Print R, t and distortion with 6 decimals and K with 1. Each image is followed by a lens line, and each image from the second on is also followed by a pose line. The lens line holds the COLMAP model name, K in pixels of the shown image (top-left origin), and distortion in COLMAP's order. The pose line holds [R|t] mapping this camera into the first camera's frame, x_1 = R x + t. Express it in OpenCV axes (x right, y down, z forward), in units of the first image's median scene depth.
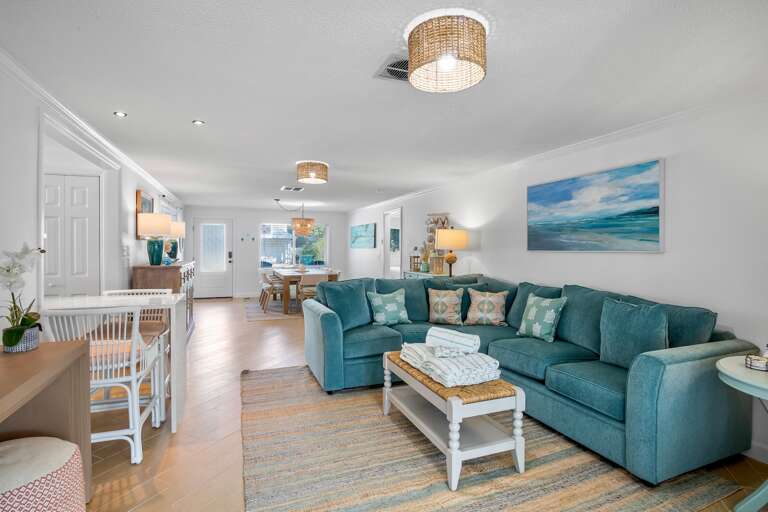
lens RADIAL K [[374.0, 0, 380.3], [0, 374.0, 251.8], [0, 0, 1]] dist [-0.020867, -0.000558]
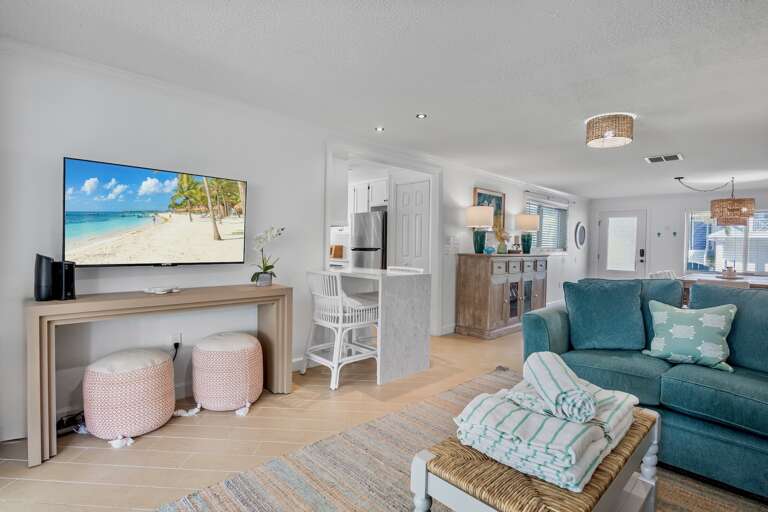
lens RADIAL K [[374.0, 0, 380.3], [0, 374.0, 251.8], [0, 0, 1]] dist [-0.020867, -0.000558]
pose [[0.383220, 0.018323, -0.923475, 0.367410], [-0.025120, 0.999640, 0.009410, 0.033492], [0.923316, 0.019592, 0.383542, 0.360296]]
